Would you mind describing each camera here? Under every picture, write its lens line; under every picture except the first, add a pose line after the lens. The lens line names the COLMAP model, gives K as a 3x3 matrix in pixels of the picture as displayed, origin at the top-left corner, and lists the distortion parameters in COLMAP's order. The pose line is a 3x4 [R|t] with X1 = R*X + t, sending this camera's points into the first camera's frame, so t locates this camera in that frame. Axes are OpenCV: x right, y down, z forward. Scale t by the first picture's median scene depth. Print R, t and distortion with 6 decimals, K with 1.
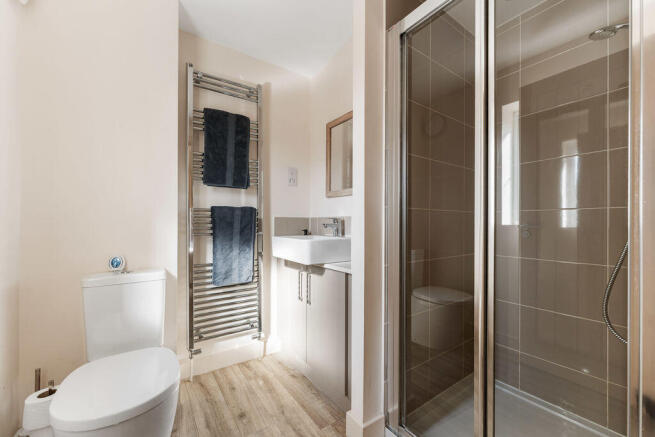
lens RADIAL K [[262.0, 0, 329.7], [0, 262.0, 224.0], [0, 0, 1]] dist [-0.004289, 0.000634]
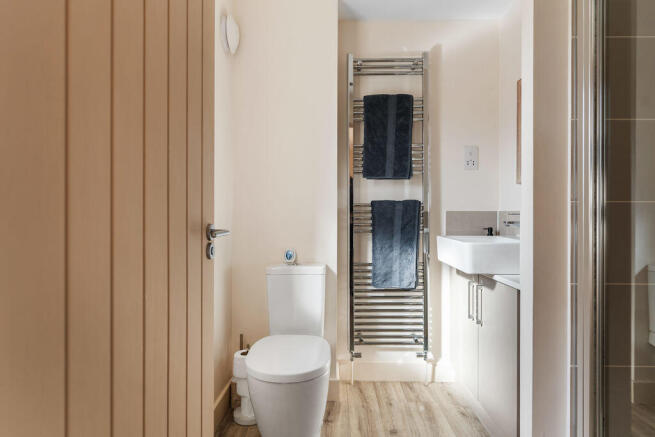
lens RADIAL K [[380.1, 0, 331.2], [0, 380.1, 211.1], [0, 0, 1]] dist [-0.001049, 0.001660]
pose [[0.812951, -0.000992, -0.582331, 0.210976], [-0.000253, 0.999998, -0.002057, -0.029120], [0.582332, 0.001820, 0.812949, -0.168713]]
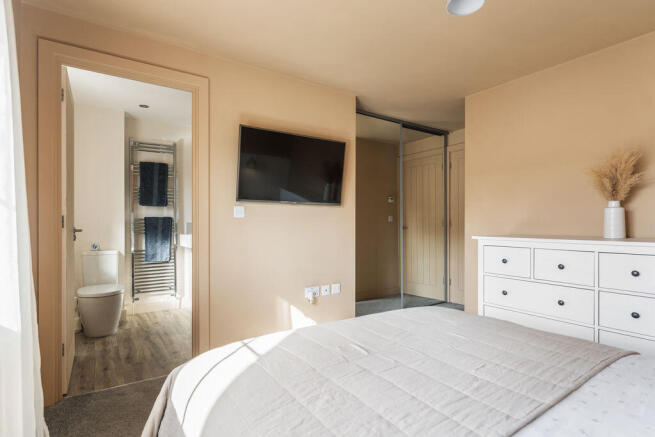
lens RADIAL K [[336.0, 0, 328.5], [0, 336.0, 226.7], [0, 0, 1]] dist [-0.003552, 0.000231]
pose [[0.999960, -0.001398, -0.008784, 0.801000], [0.001444, 0.999985, 0.005239, -0.014435], [0.008777, -0.005252, 0.999948, -1.240953]]
